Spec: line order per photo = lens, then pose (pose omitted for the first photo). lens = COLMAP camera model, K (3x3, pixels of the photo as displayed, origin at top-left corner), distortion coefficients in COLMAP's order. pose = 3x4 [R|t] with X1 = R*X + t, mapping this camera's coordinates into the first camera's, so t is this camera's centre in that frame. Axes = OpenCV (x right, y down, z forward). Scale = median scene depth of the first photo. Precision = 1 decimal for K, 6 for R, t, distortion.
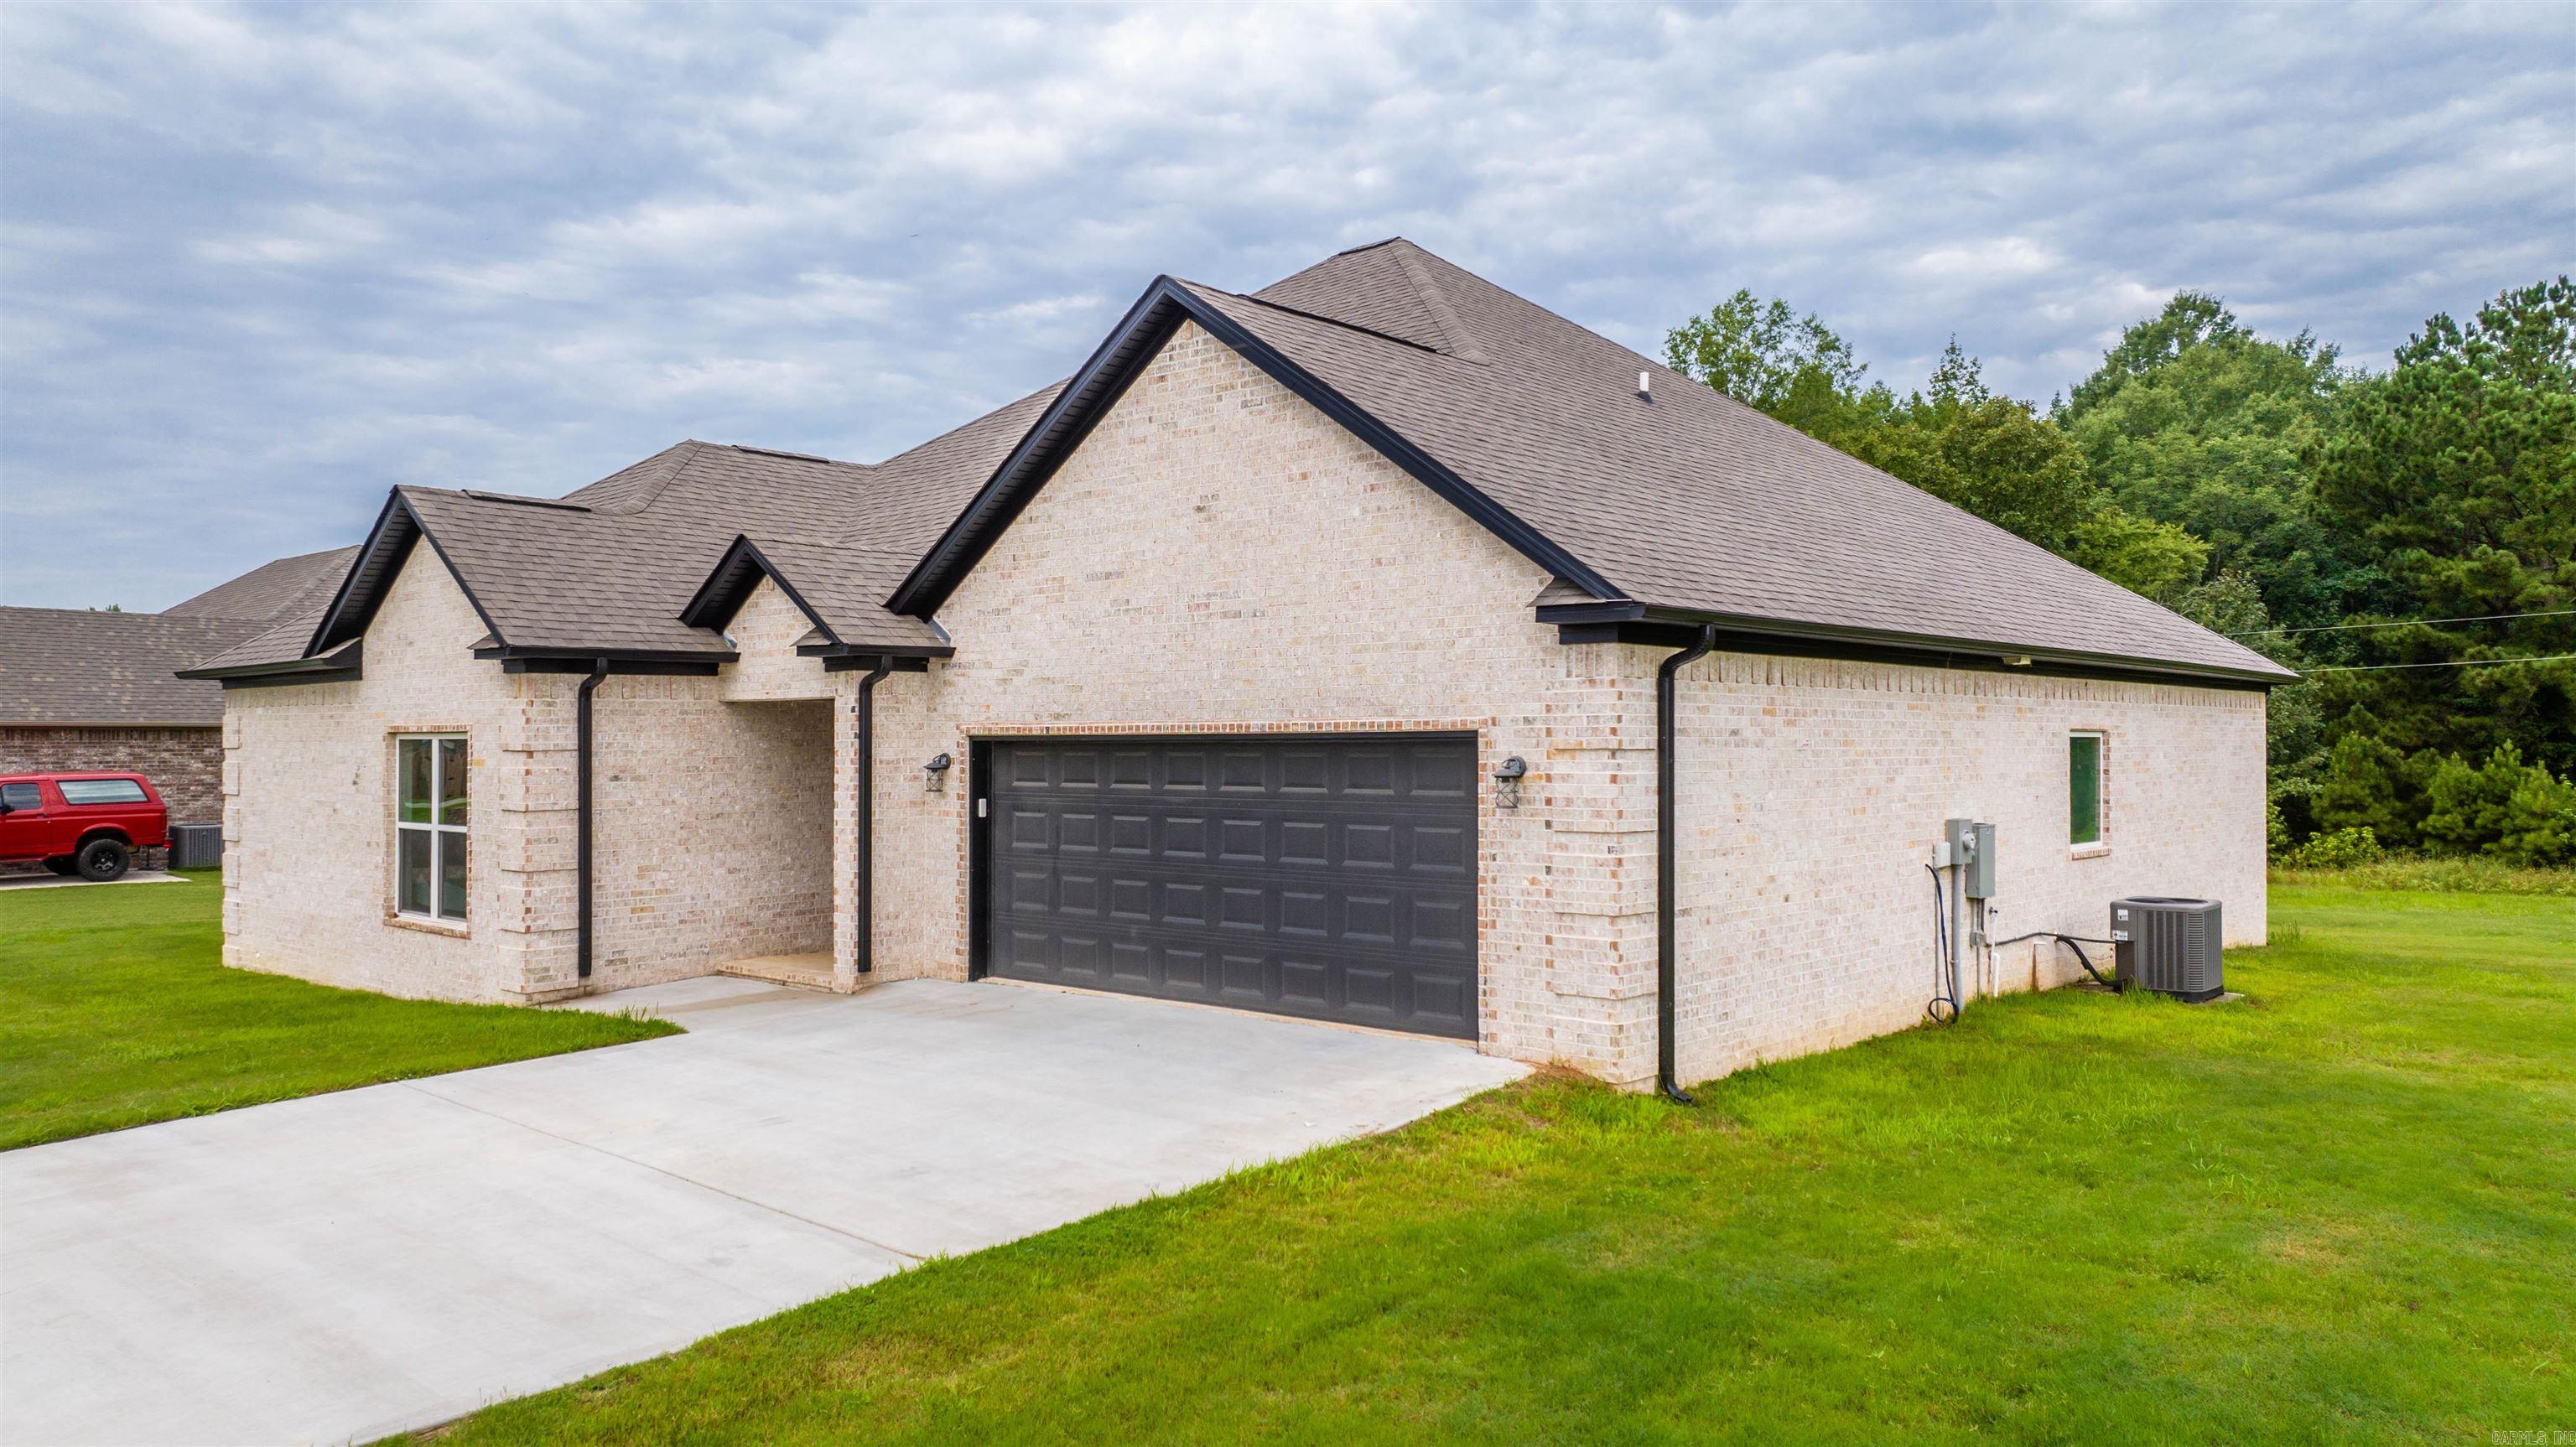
lens RADIAL K [[1859.3, 0, 1296.4], [0, 1859.3, 726.9], [0, 0, 1]] dist [-0.053738, 0.080447]
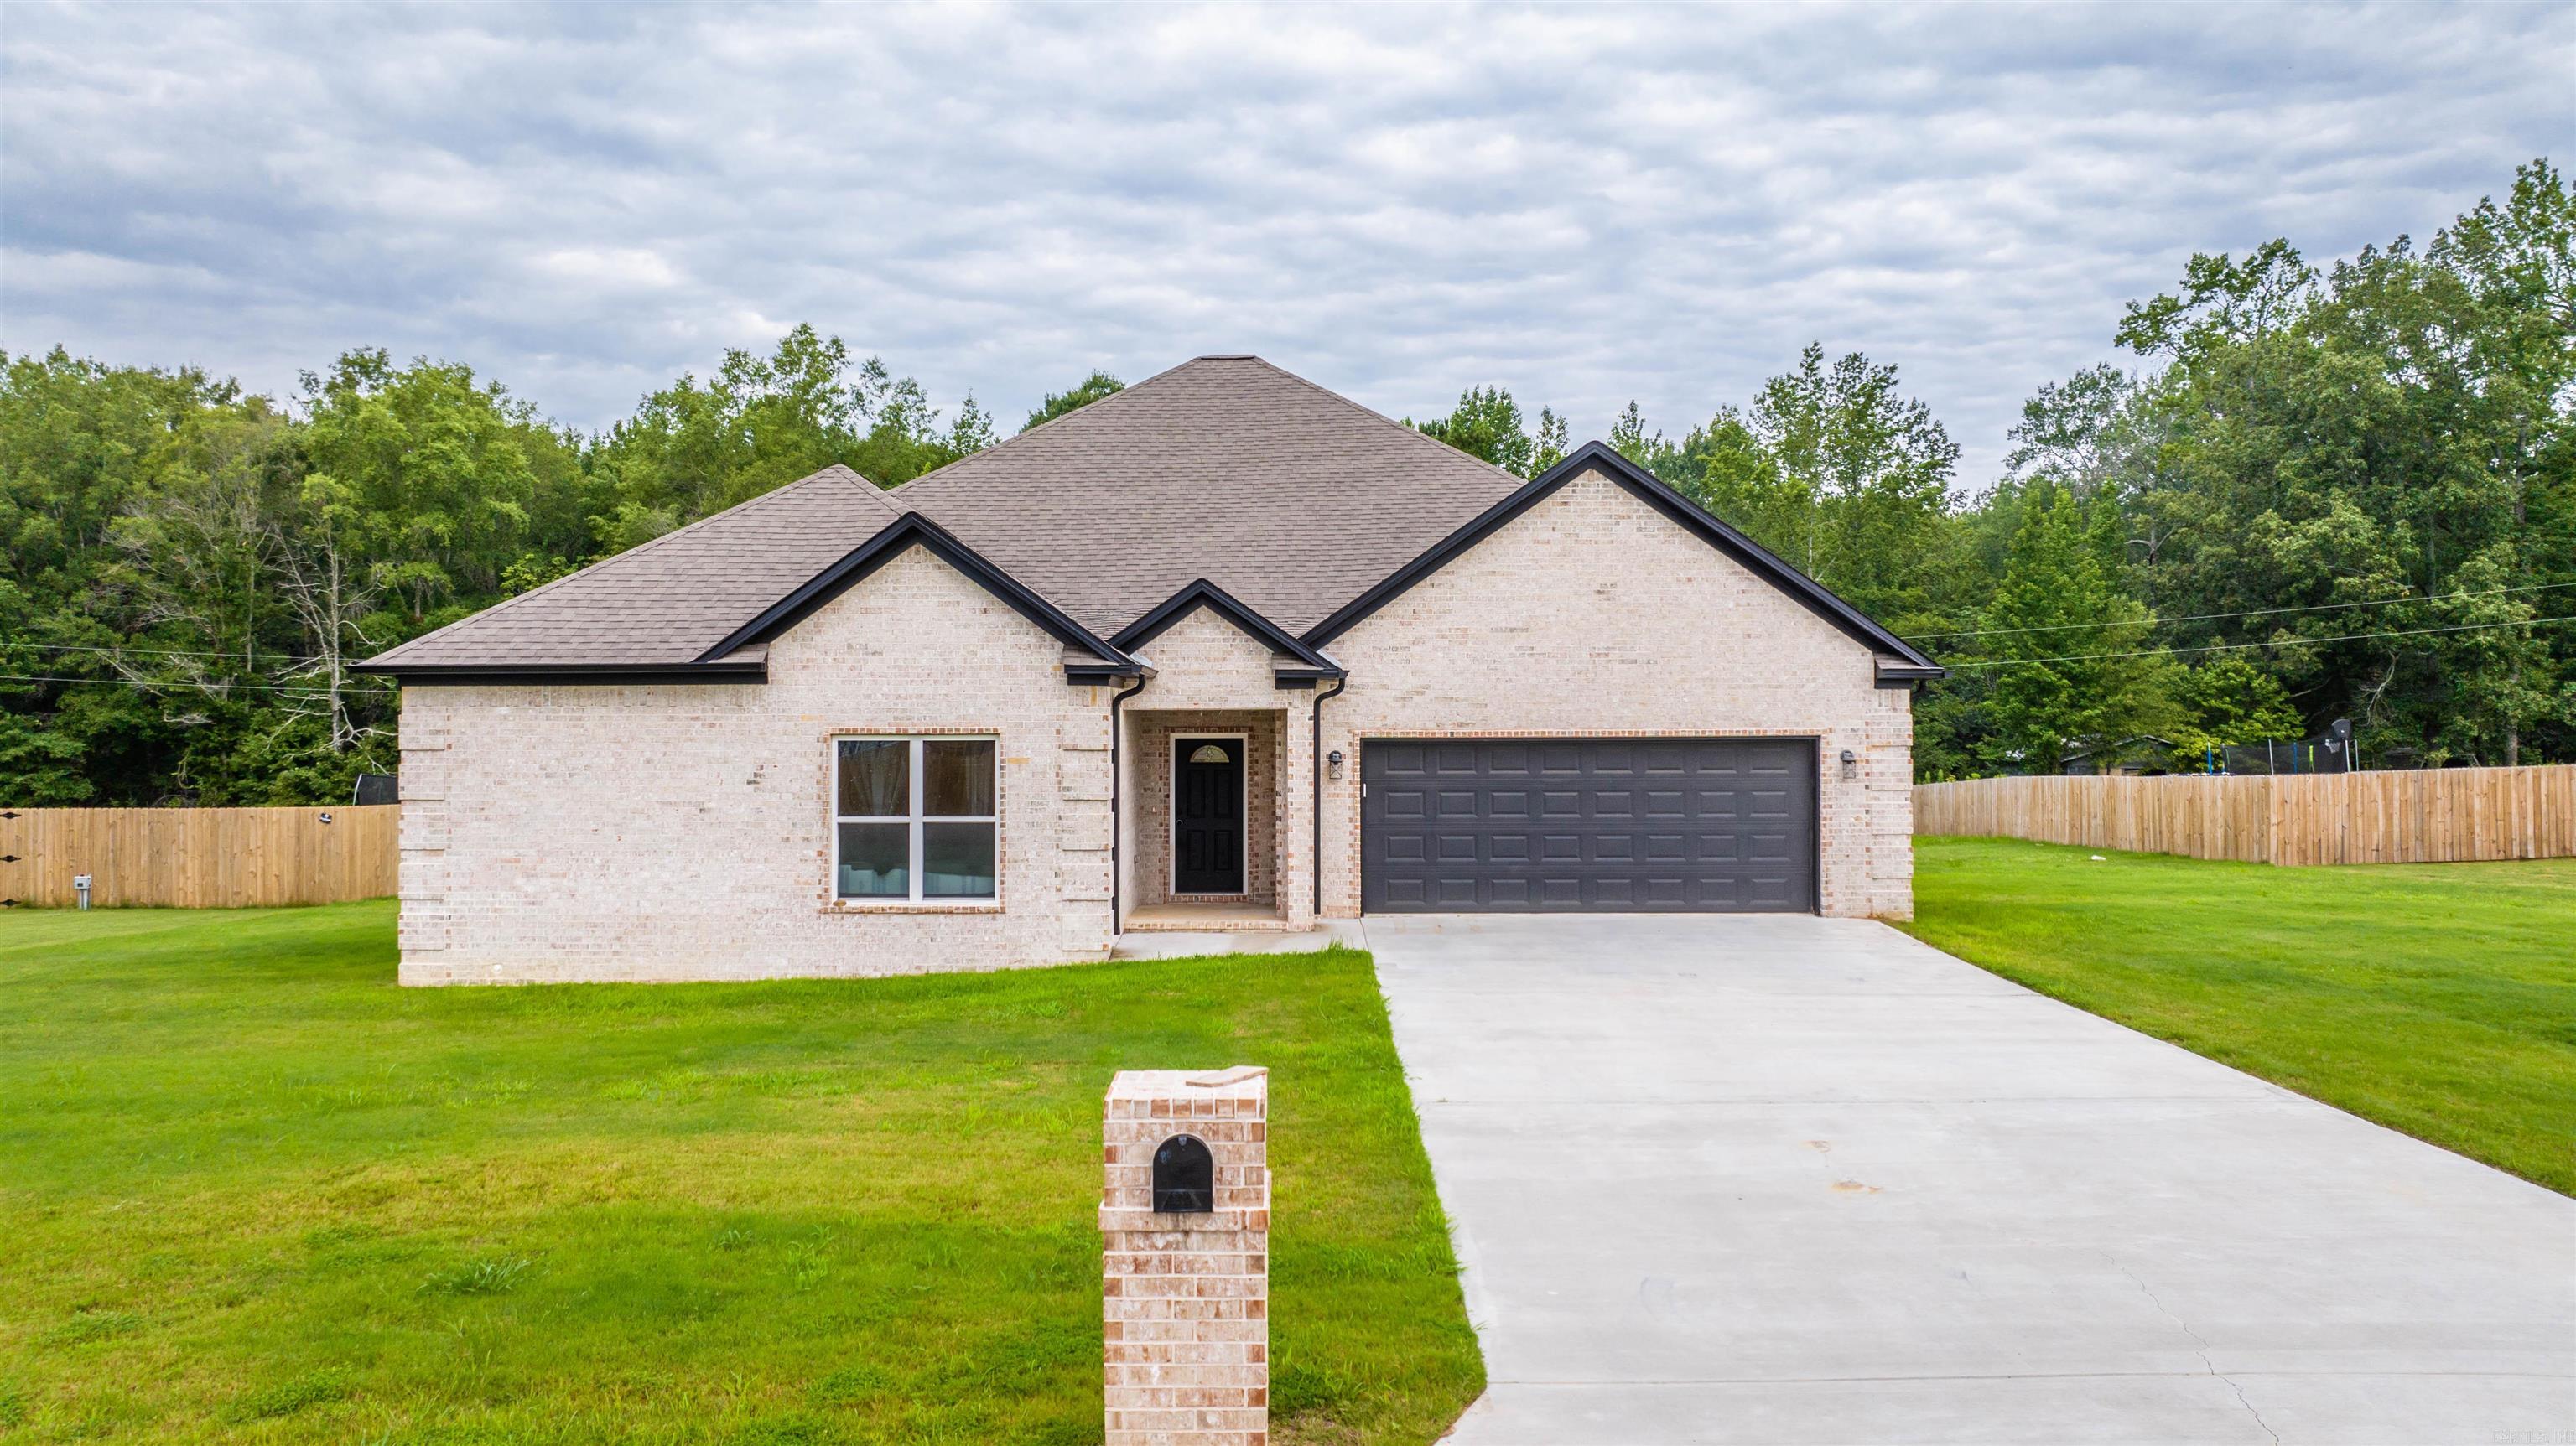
lens RADIAL K [[1818.4, 0, 1303.3], [0, 1818.4, 726.3], [0, 0, 1]] dist [-0.019420, 0.005163]
pose [[0.744329, 0.003952, 0.667802, -0.390461], [-0.004437, 0.999990, -0.000973, -0.000747], [-0.667799, -0.002239, 0.744338, 0.010203]]
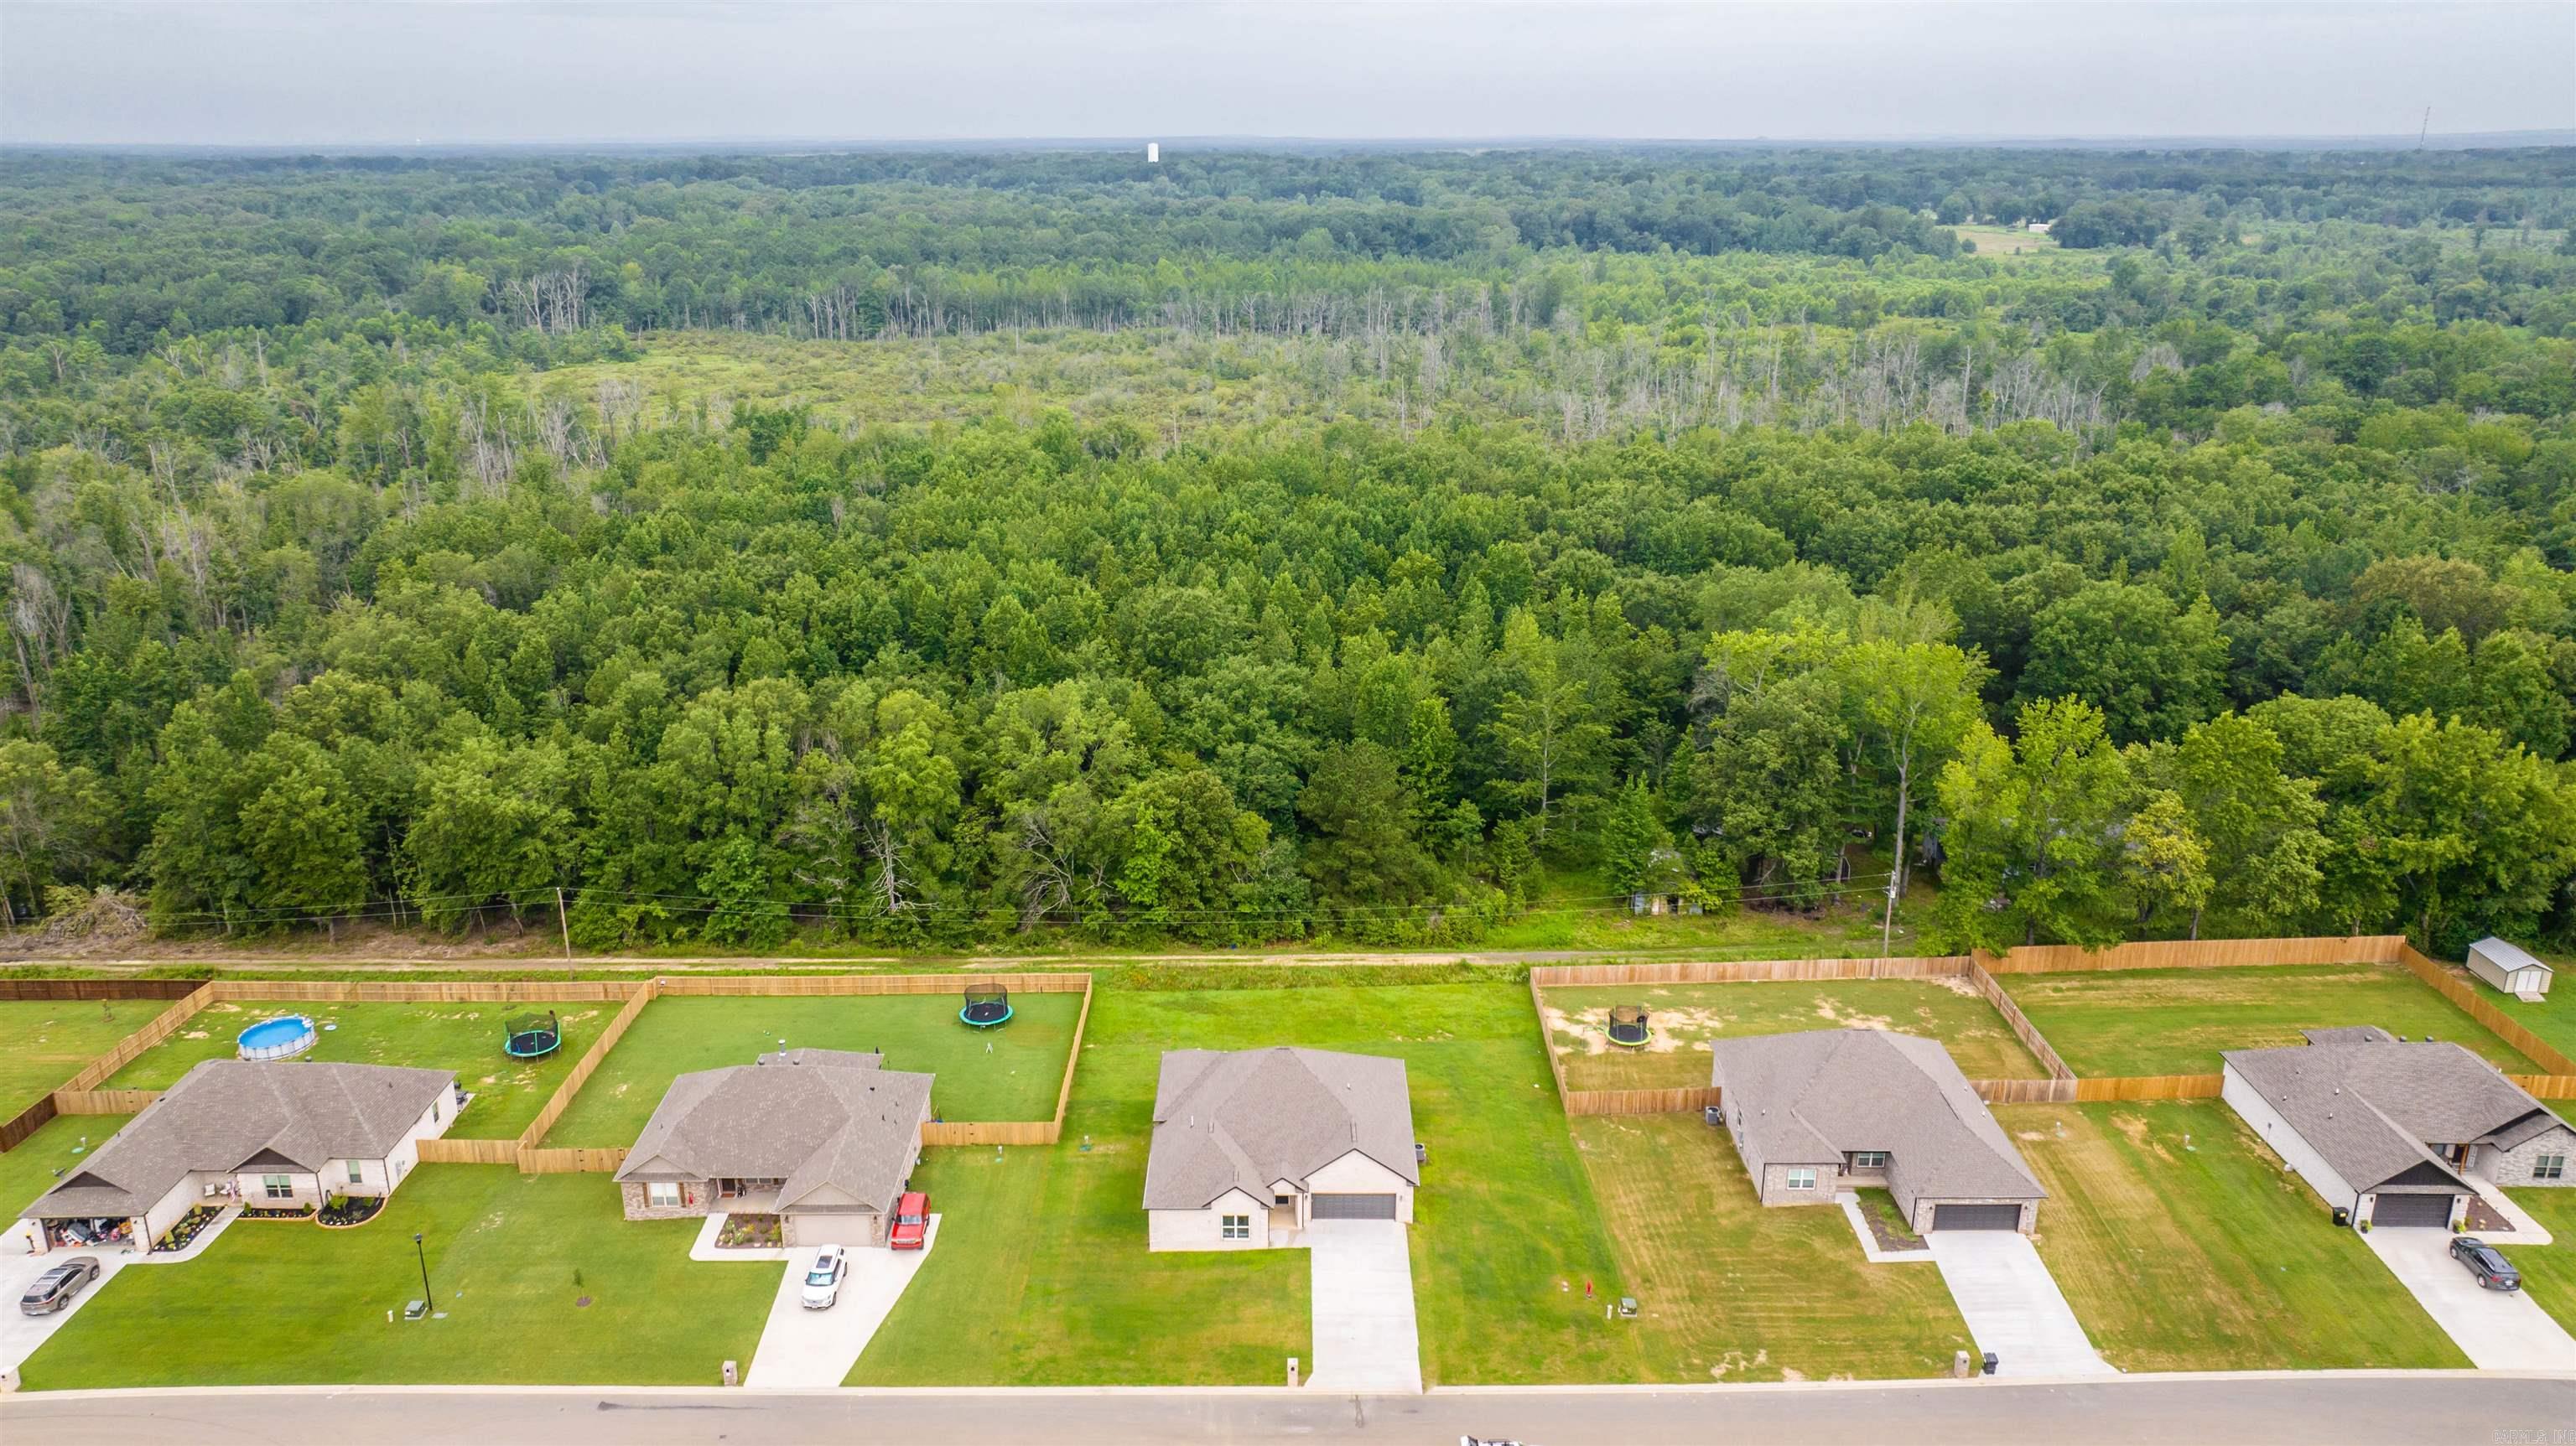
lens RADIAL K [[1806.4, 0, 1298.5], [0, 1806.4, 730.4], [0, 0, 1]] dist [-0.022659, 0.007243]
pose [[0.747964, -0.212613, 0.628766, -1.537647], [-0.013953, 0.942061, 0.335150, -1.466397], [-0.663593, -0.259454, 0.701661, -1.252084]]
